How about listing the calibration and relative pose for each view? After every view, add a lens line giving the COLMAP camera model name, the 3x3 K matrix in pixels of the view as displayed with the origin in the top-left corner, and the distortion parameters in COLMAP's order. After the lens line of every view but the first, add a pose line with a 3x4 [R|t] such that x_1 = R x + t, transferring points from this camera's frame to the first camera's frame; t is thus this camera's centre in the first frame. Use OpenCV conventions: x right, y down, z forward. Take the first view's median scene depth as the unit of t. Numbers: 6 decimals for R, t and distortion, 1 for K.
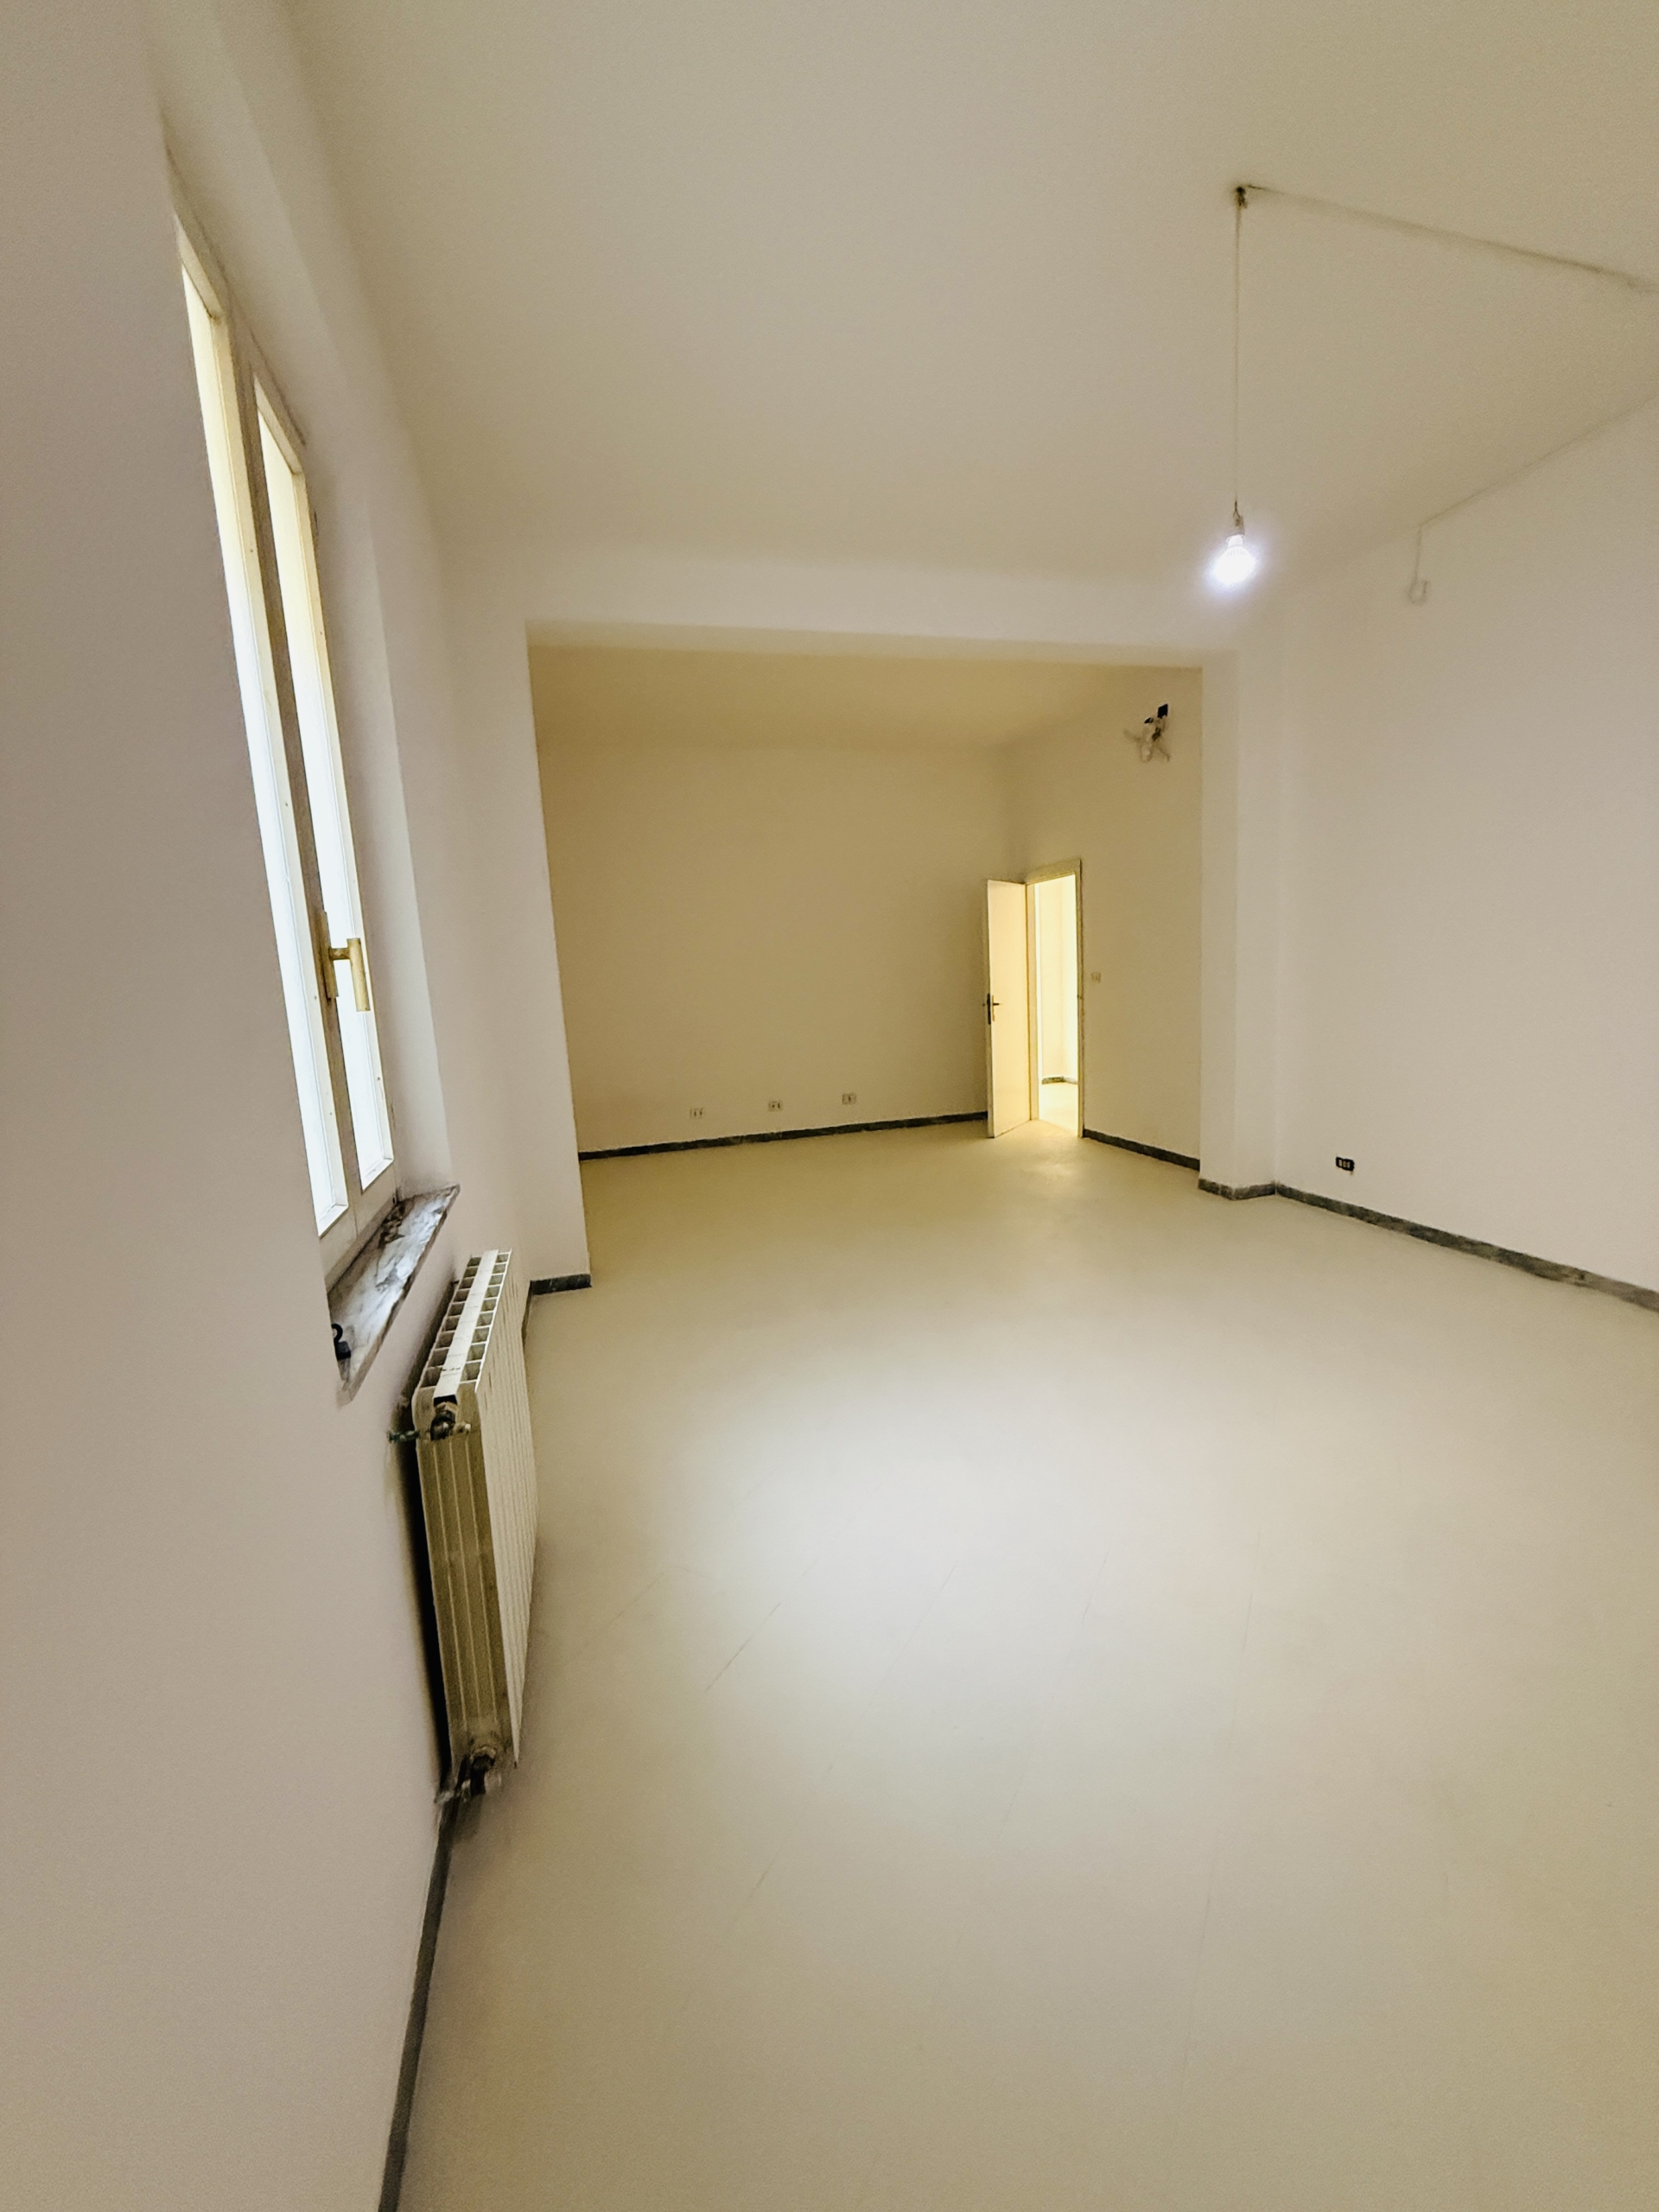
lens RADIAL K [[892.8, 0, 829.5], [0, 892.8, 1106.0], [0, 0, 1]] dist [-0.001089, 0.000173]
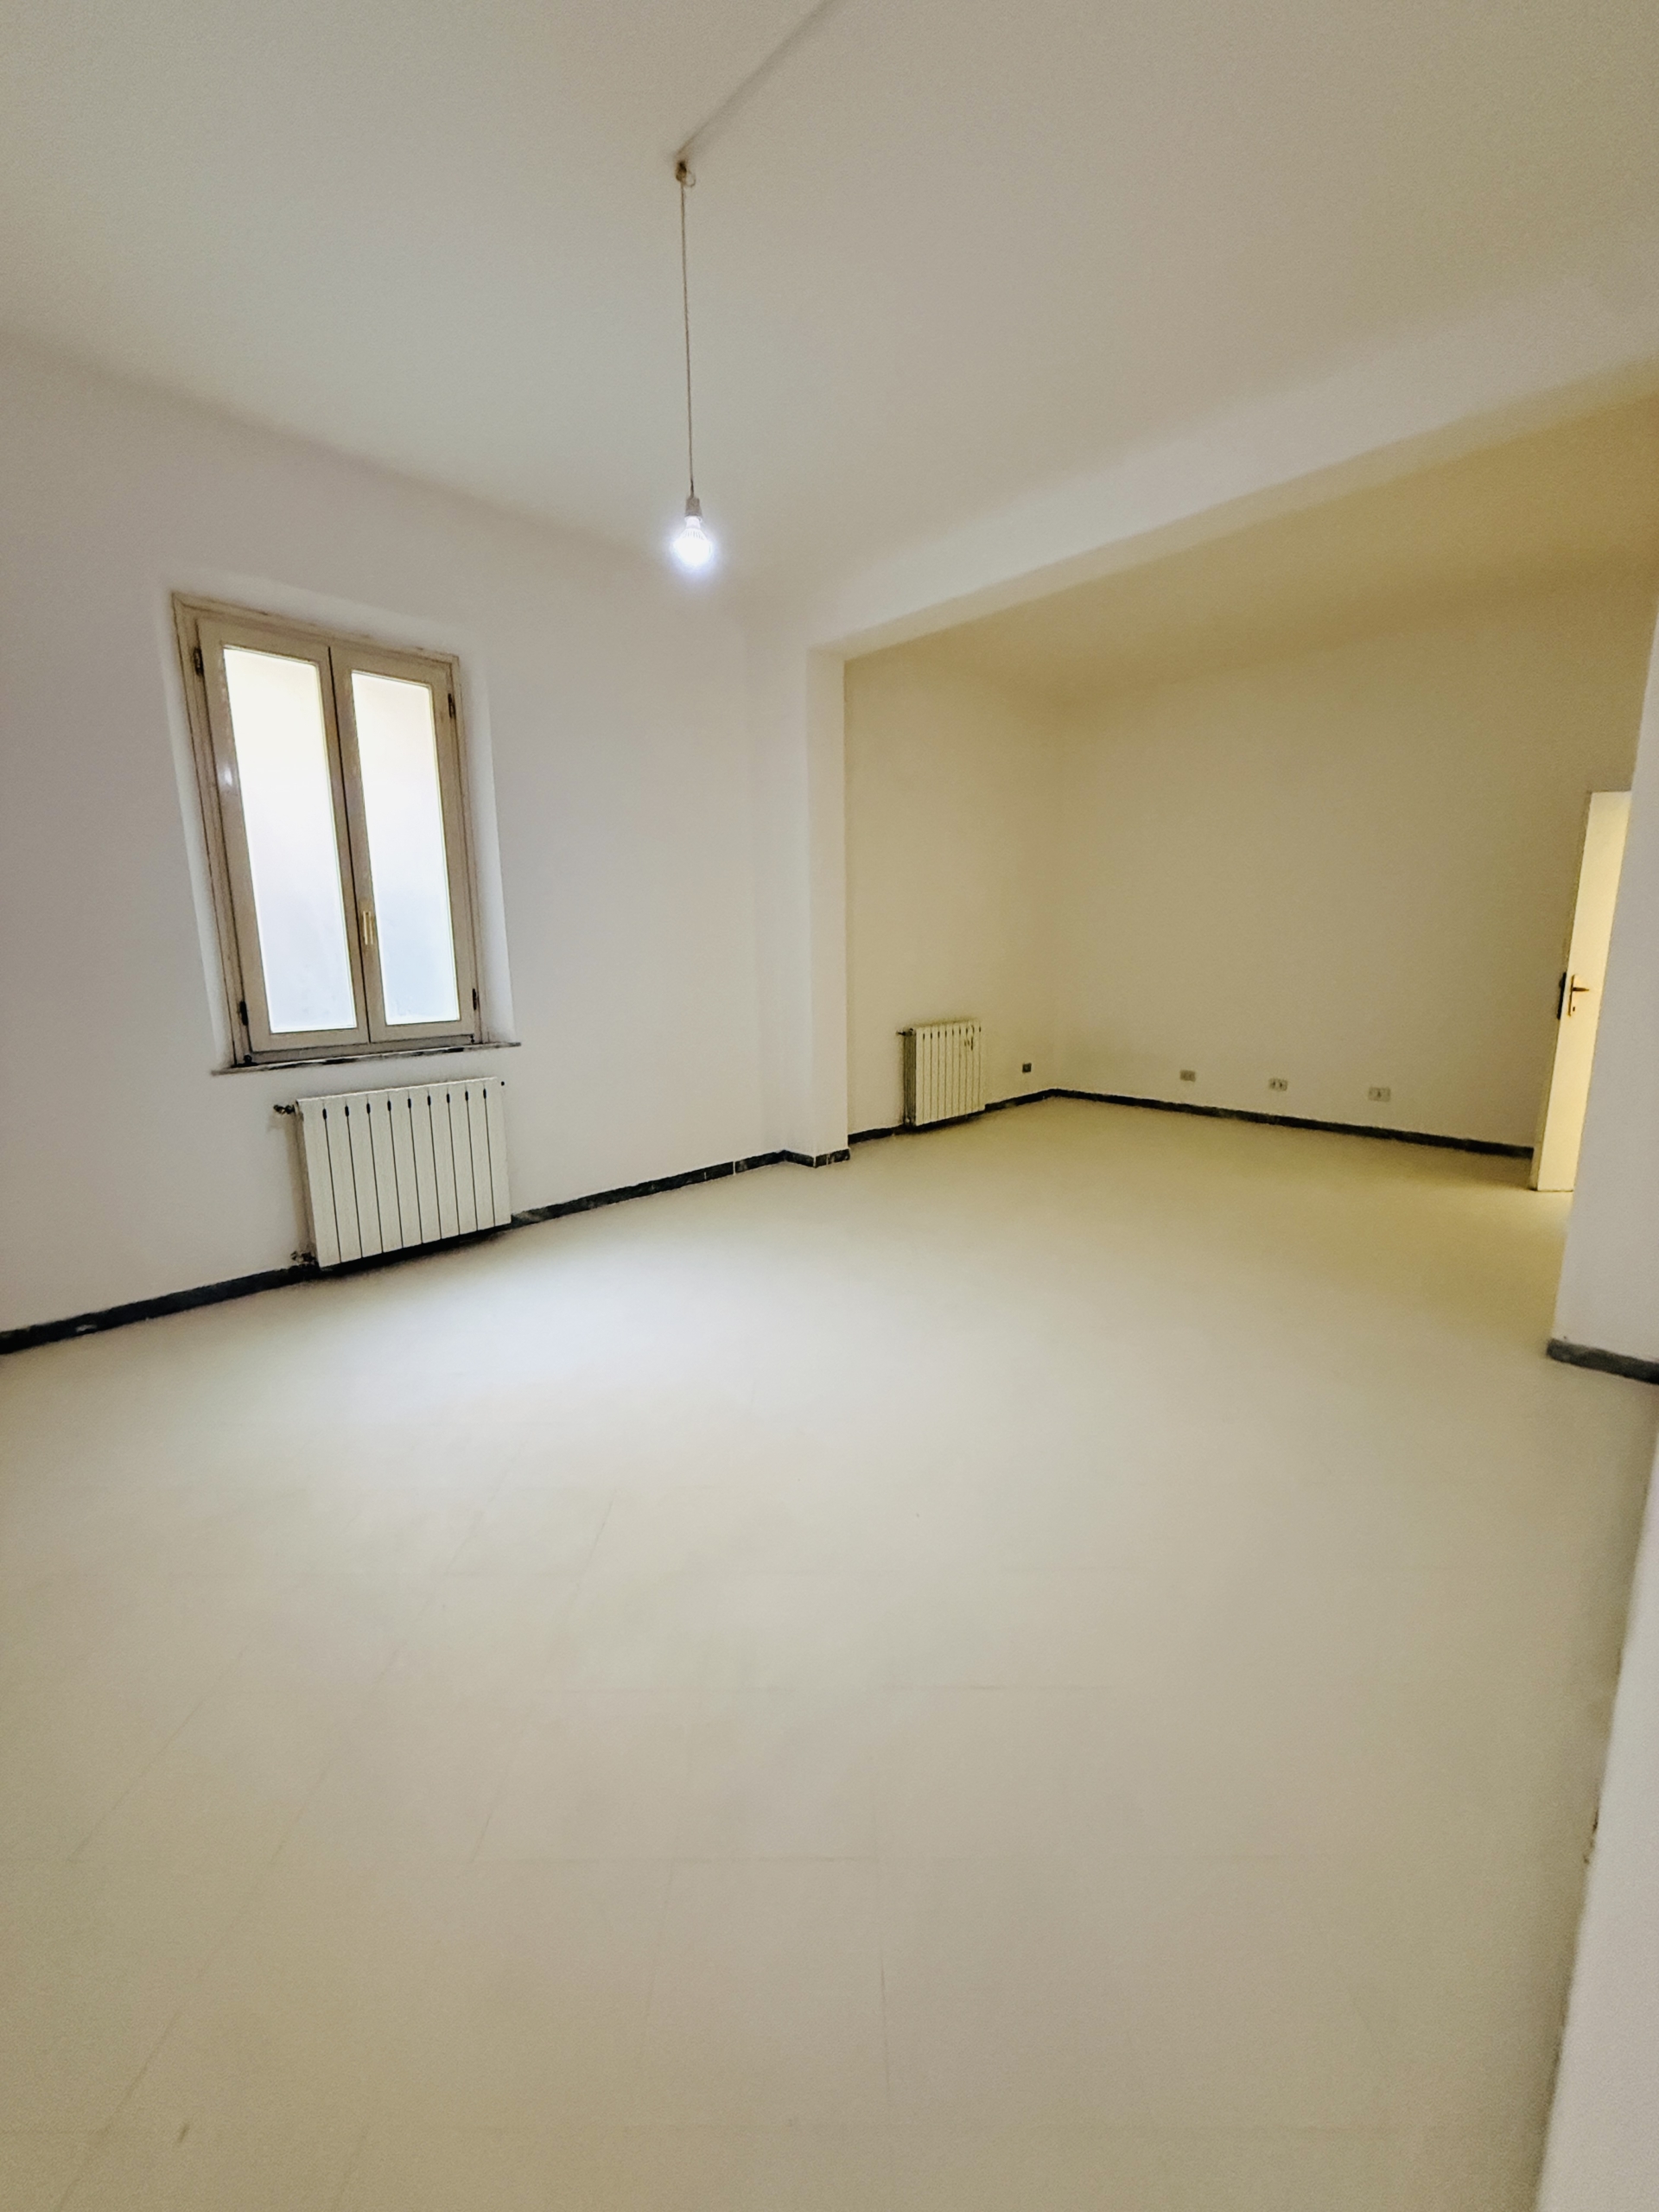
lens RADIAL K [[892.8, 0, 829.5], [0, 892.8, 1106.0], [0, 0, 1]] dist [-0.001089, 0.000173]
pose [[0.455809, 0.204586, -0.866246, 0.619055], [-0.147374, 0.977139, 0.153230, -0.060878], [0.877792, 0.057819, 0.475540, 0.275088]]
